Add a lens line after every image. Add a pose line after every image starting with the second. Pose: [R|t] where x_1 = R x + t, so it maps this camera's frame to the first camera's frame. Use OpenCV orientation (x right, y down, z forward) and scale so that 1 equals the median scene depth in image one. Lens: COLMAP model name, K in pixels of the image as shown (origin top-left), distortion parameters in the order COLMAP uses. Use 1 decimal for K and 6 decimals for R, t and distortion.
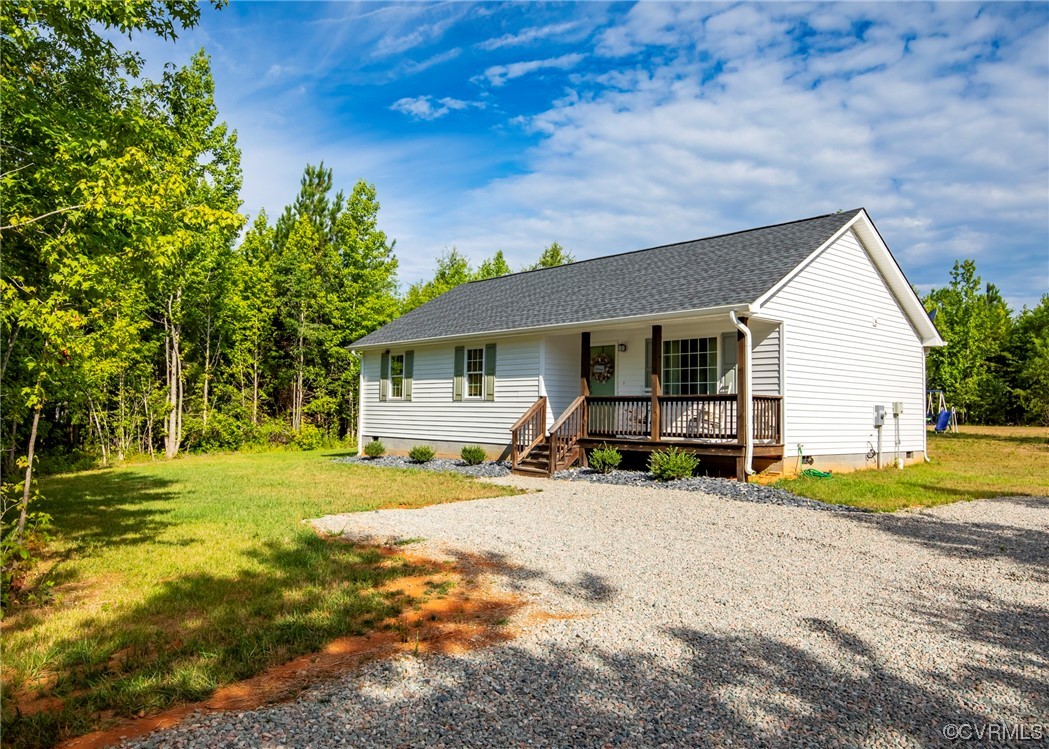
lens RADIAL K [[783.8, 0, 540.9], [0, 783.8, 359.6], [0, 0, 1]] dist [0.011416, 0.000745]
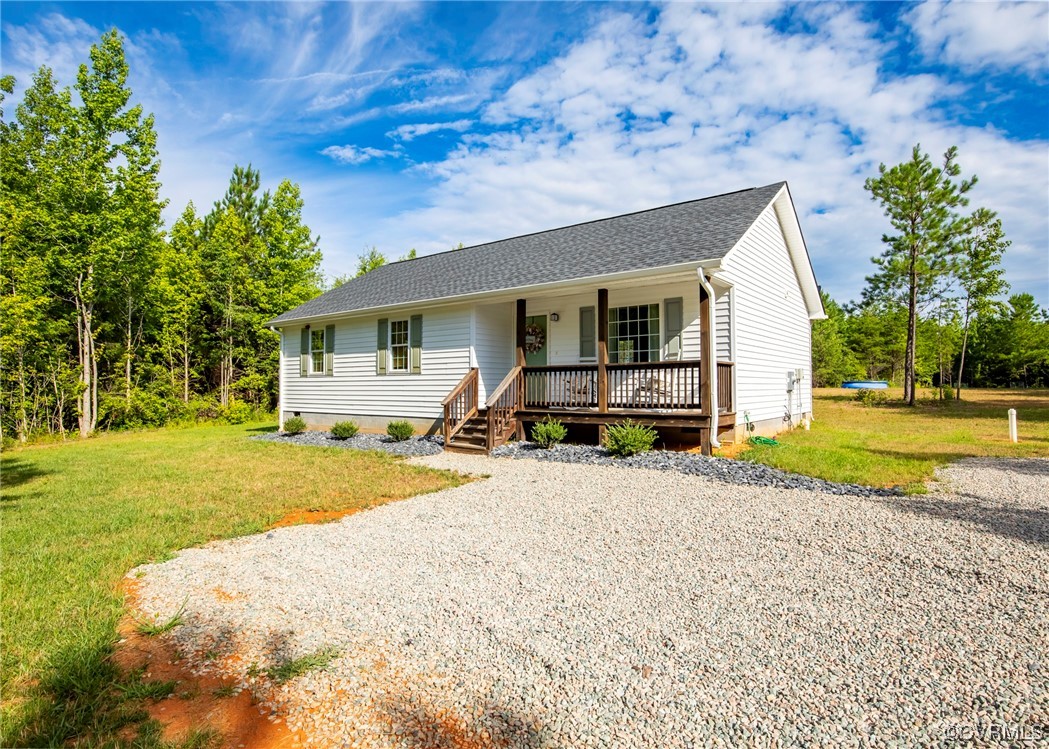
lens RADIAL K [[556.0, 0, 554.6], [0, 556.0, 361.3], [0, 0, 1]] dist [-0.022970, 0.000219]
pose [[0.979852, -0.012417, 0.199338, -0.023703], [0.006992, 0.999586, 0.027898, 0.013401], [-0.199602, -0.025942, 0.979533, 0.202887]]
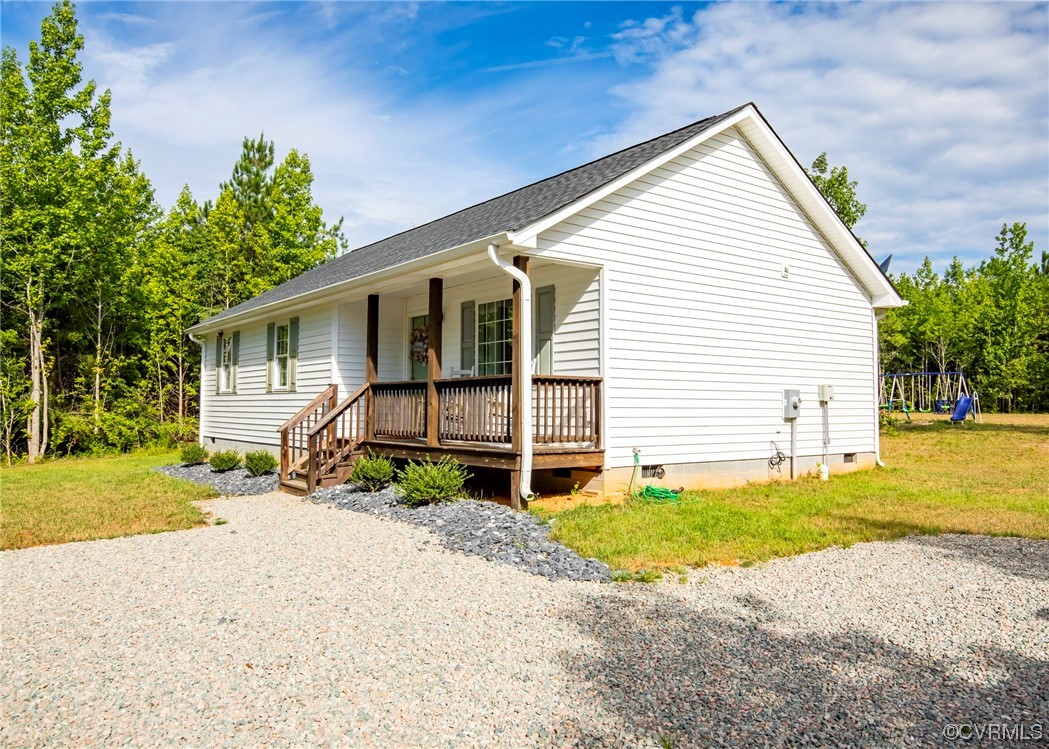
lens RADIAL K [[774.0, 0, 540.8], [0, 774.0, 352.1], [0, 0, 1]] dist [0.006243, 0.001159]
pose [[0.996273, -0.019318, -0.084069, 0.167898], [0.019211, 0.999813, -0.002083, 0.013970], [0.084093, 0.000461, 0.996458, 0.183703]]
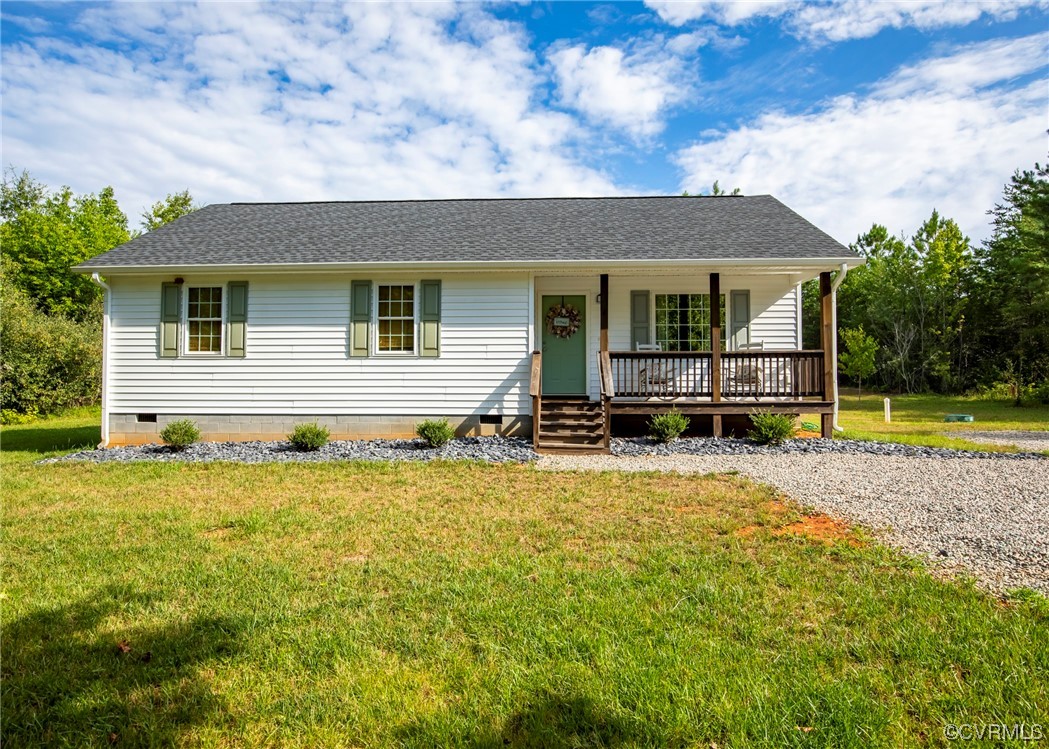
lens RADIAL K [[583.2, 0, 524.5], [0, 583.2, 374.5], [0, 0, 1]] dist [-0.017674, -0.000130]
pose [[0.711292, -0.001338, 0.702895, -0.268970], [-0.038161, 0.998450, 0.040518, 0.030096], [-0.701860, -0.055643, 0.710139, 0.381143]]
